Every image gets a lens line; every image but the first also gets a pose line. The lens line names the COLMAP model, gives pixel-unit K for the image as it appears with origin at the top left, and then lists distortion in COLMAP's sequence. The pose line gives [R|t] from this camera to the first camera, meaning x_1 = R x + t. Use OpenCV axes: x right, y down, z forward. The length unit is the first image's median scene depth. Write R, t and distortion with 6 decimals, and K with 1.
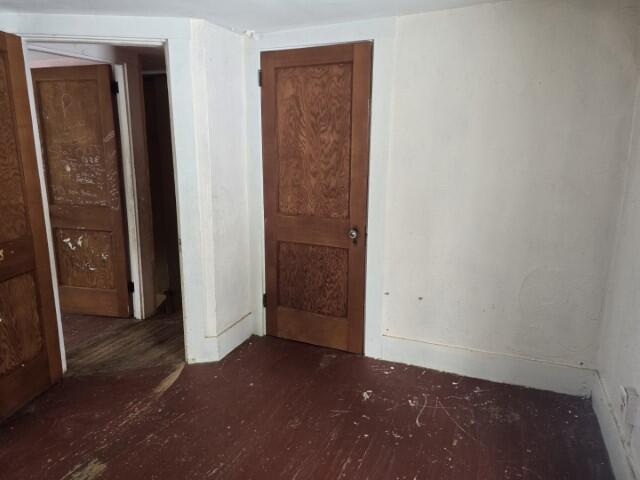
lens RADIAL K [[442.1, 0, 321.4], [0, 442.1, 233.6], [0, 0, 1]] dist [-0.000980, -0.008024]
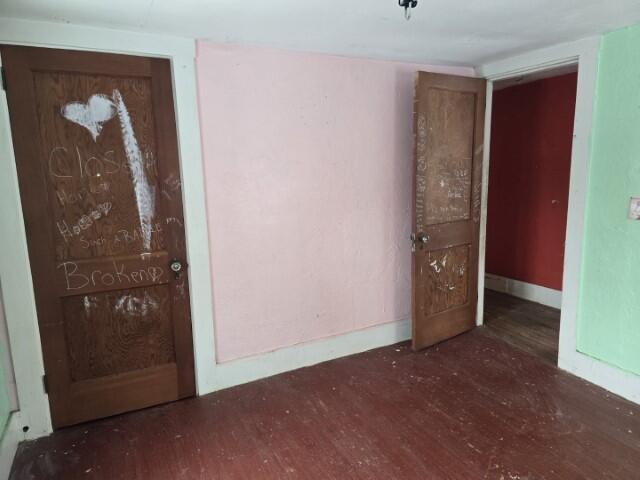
lens RADIAL K [[442.1, 0, 321.9], [0, 442.1, 245.5], [0, 0, 1]] dist [-0.000980, -0.008024]
pose [[0.661570, -0.152441, 0.734225, -1.432435], [0.182749, 0.982374, 0.039297, -0.101836], [-0.727274, 0.108181, 0.677768, 0.563661]]
